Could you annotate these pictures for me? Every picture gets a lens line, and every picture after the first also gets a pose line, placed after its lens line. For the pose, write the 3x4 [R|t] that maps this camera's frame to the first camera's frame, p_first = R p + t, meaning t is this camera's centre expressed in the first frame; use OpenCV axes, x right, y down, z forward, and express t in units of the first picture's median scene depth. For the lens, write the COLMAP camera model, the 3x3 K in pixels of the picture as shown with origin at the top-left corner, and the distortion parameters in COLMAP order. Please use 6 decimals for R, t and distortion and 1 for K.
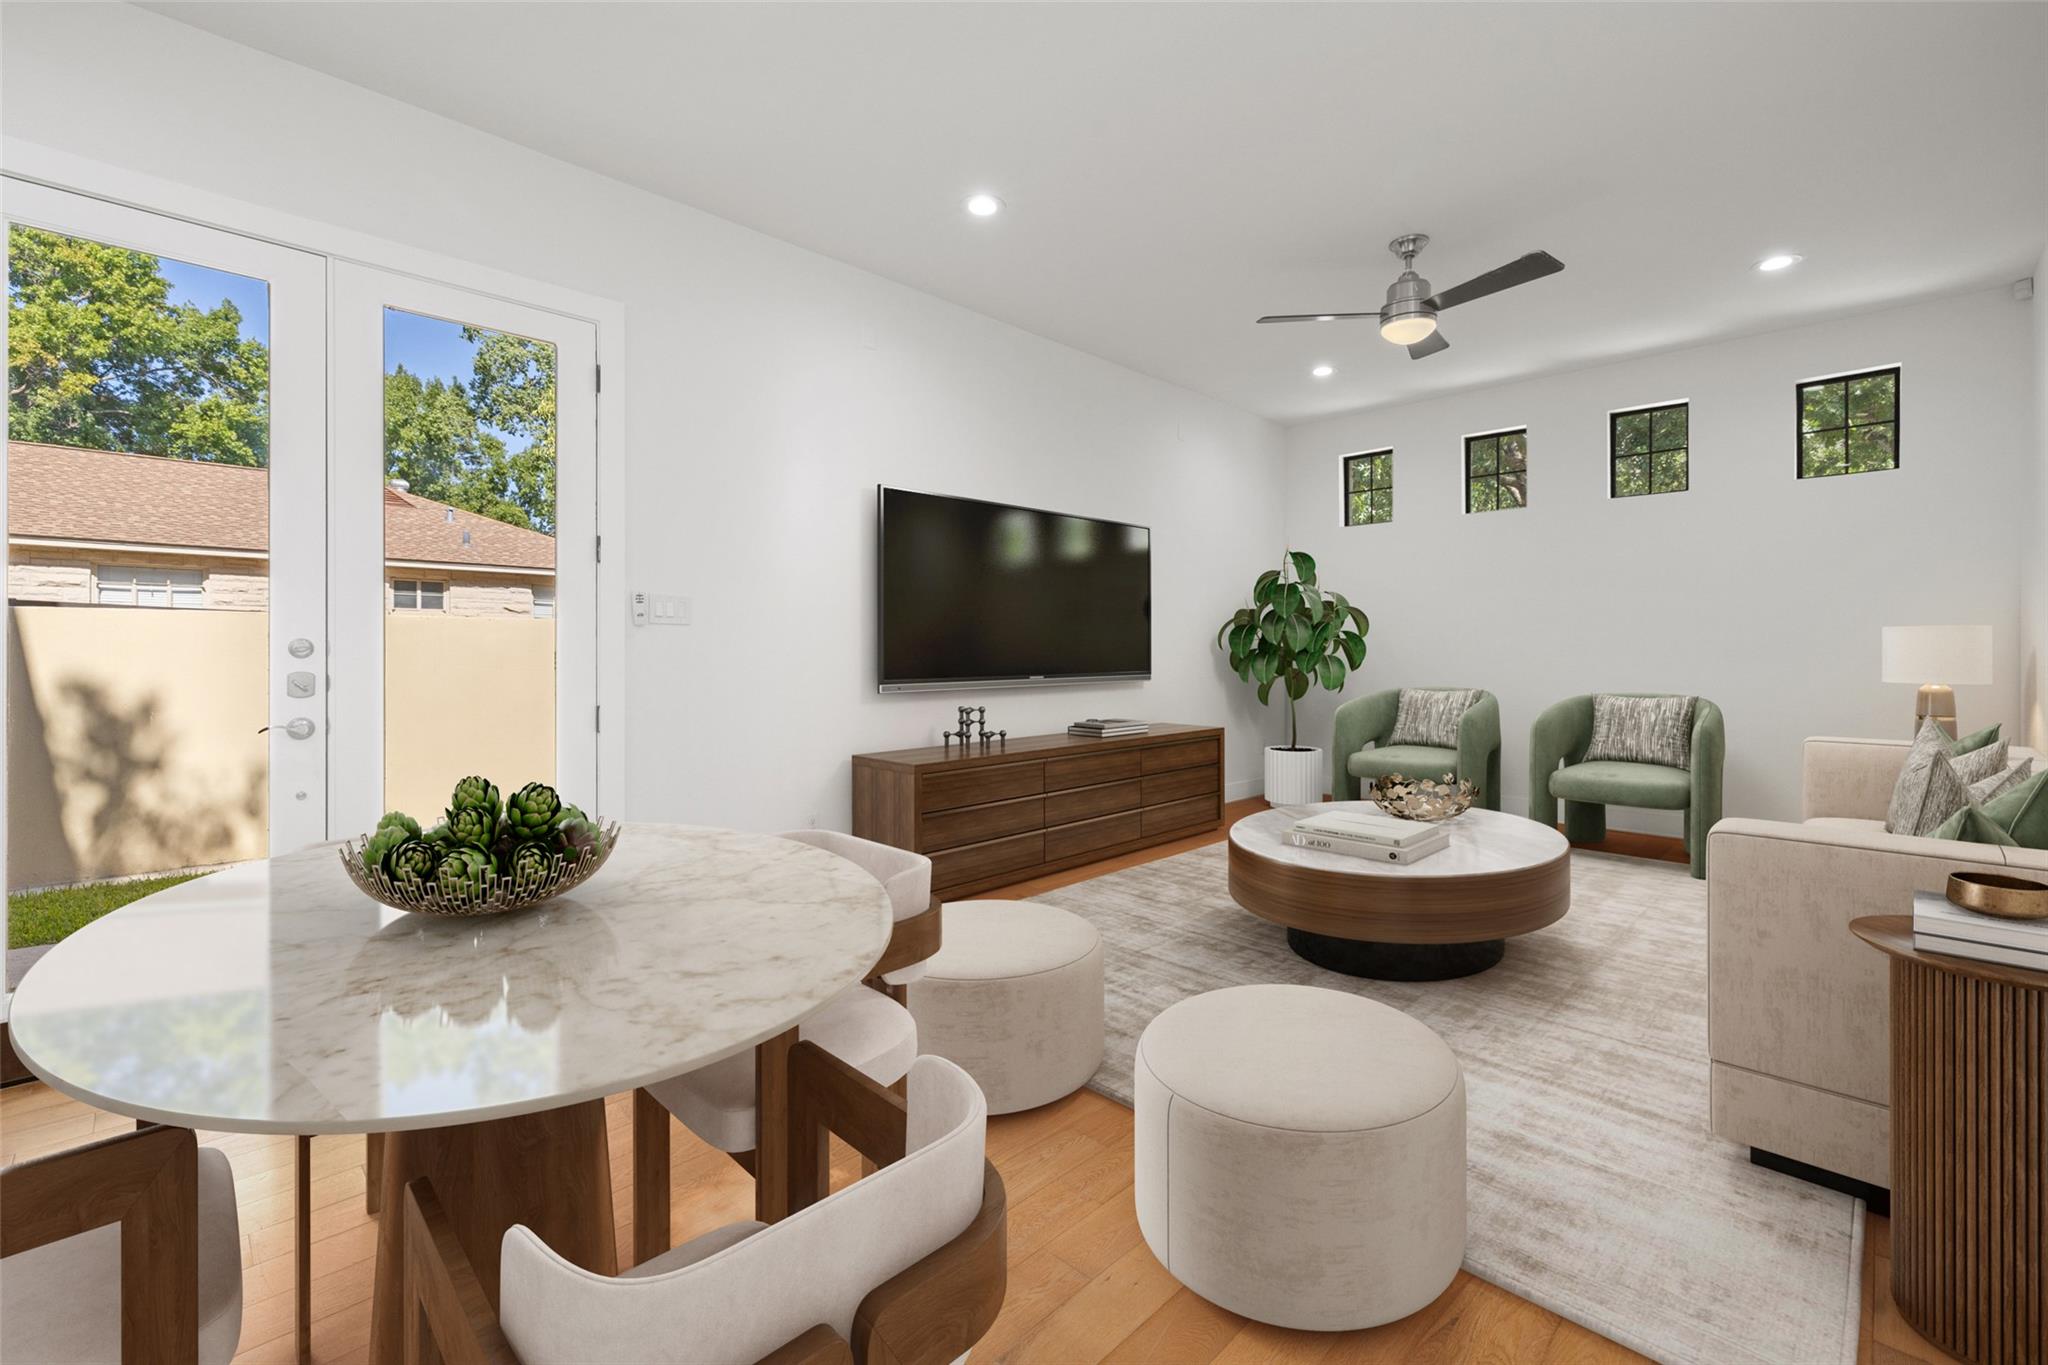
lens RADIAL K [[865.0, 0, 1053.9], [0, 865.0, 668.2], [0, 0, 1]] dist [-0.004474, -0.000456]
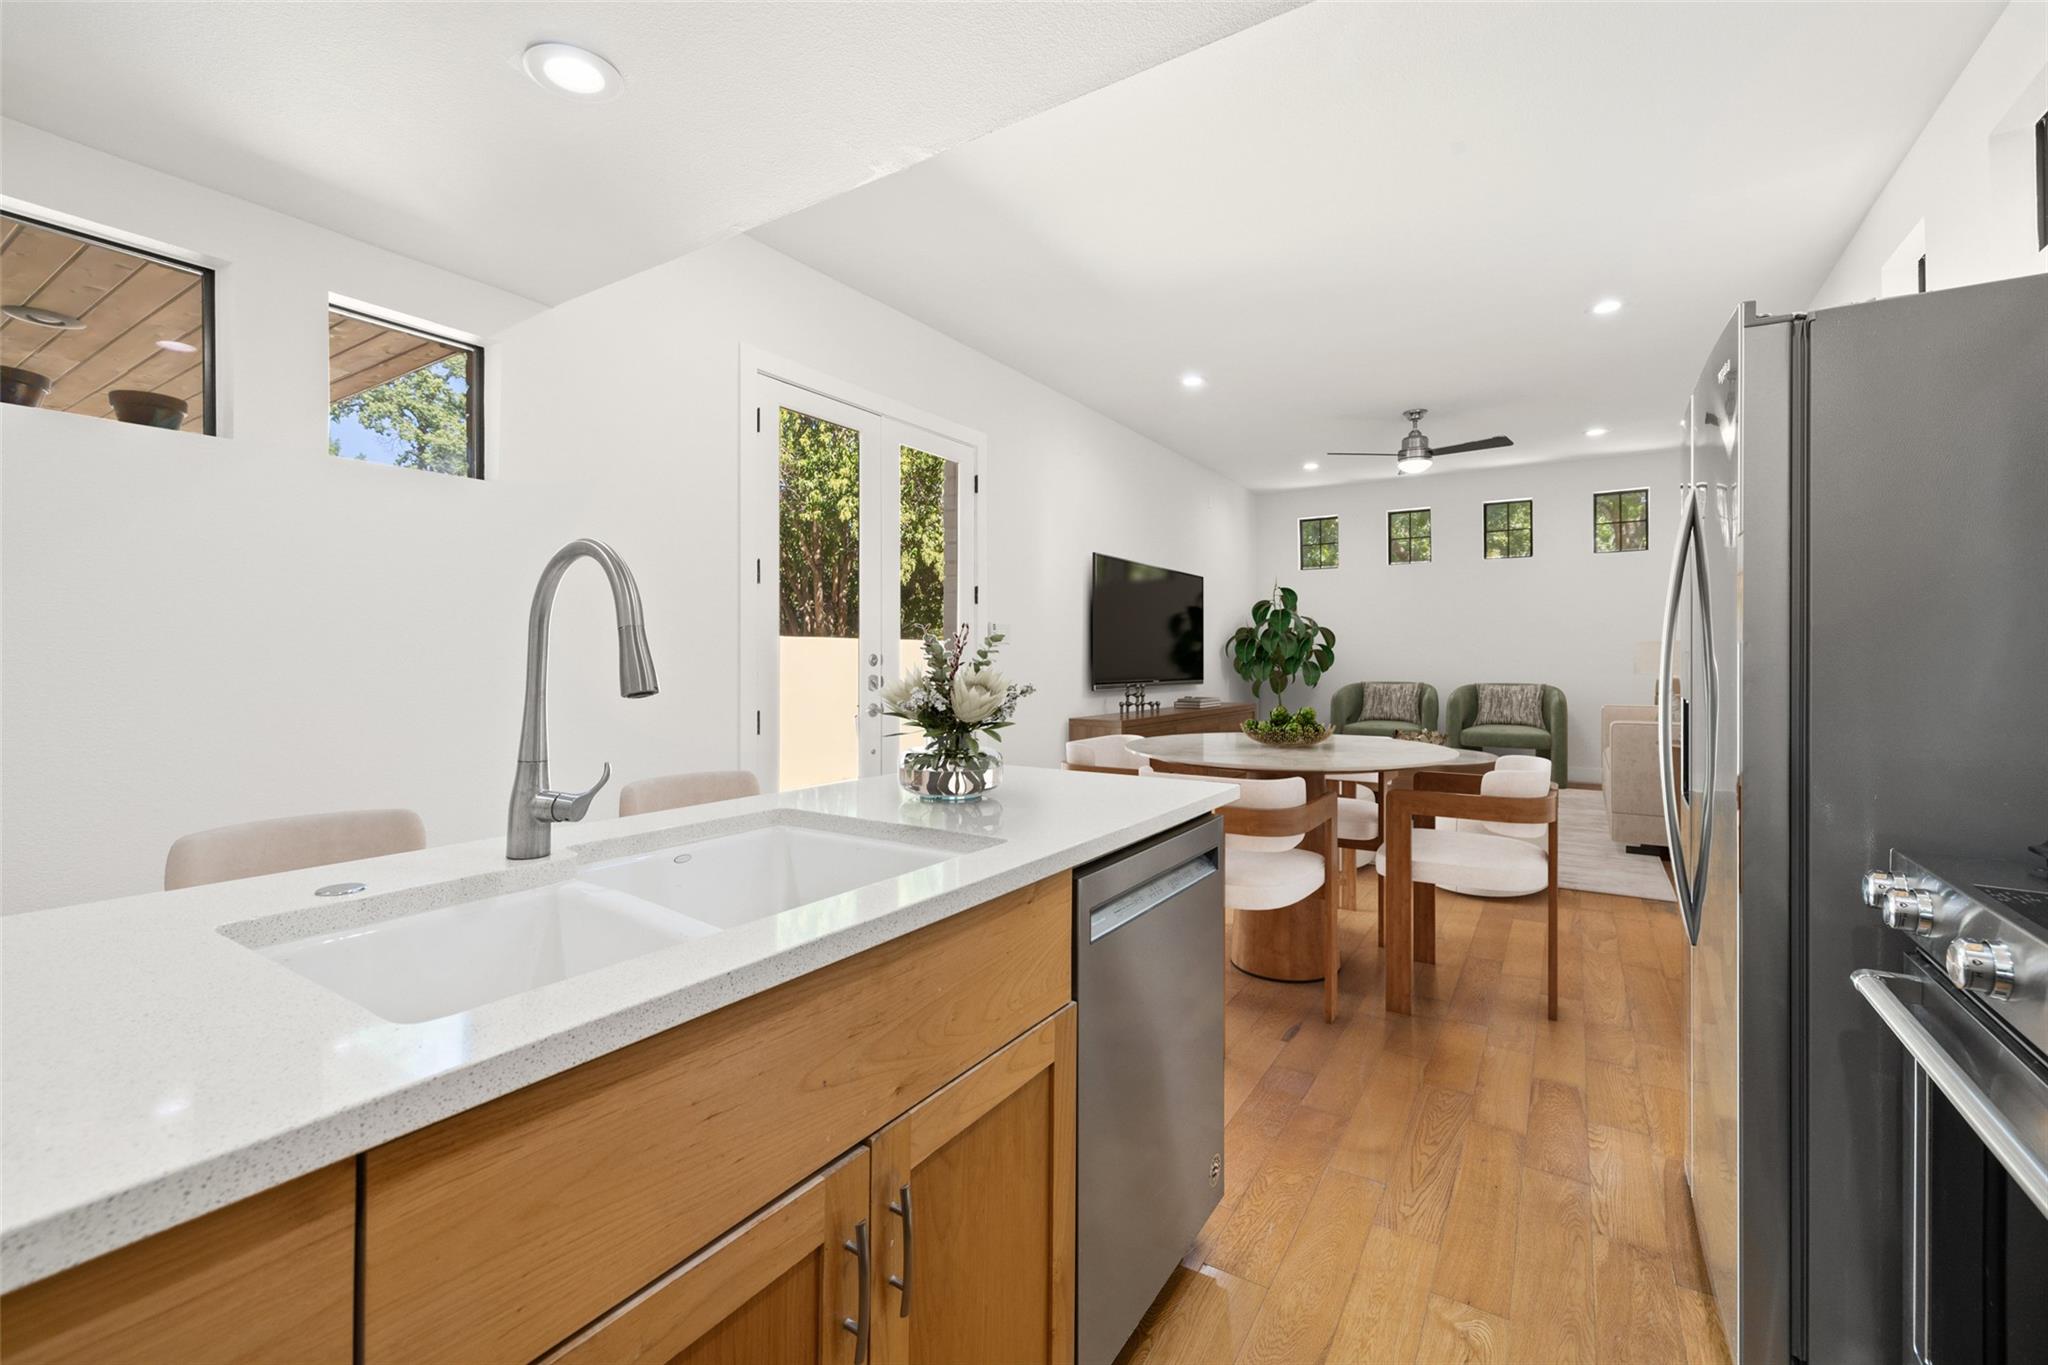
lens RADIAL K [[865.0, 0, 1042.5], [0, 865.0, 696.0], [0, 0, 1]] dist [-0.004474, -0.000456]
pose [[0.975574, -0.014958, 0.219159, -0.442681], [0.009637, 0.999633, 0.025326, 0.003193], [-0.219458, -0.022595, 0.975360, -0.320837]]
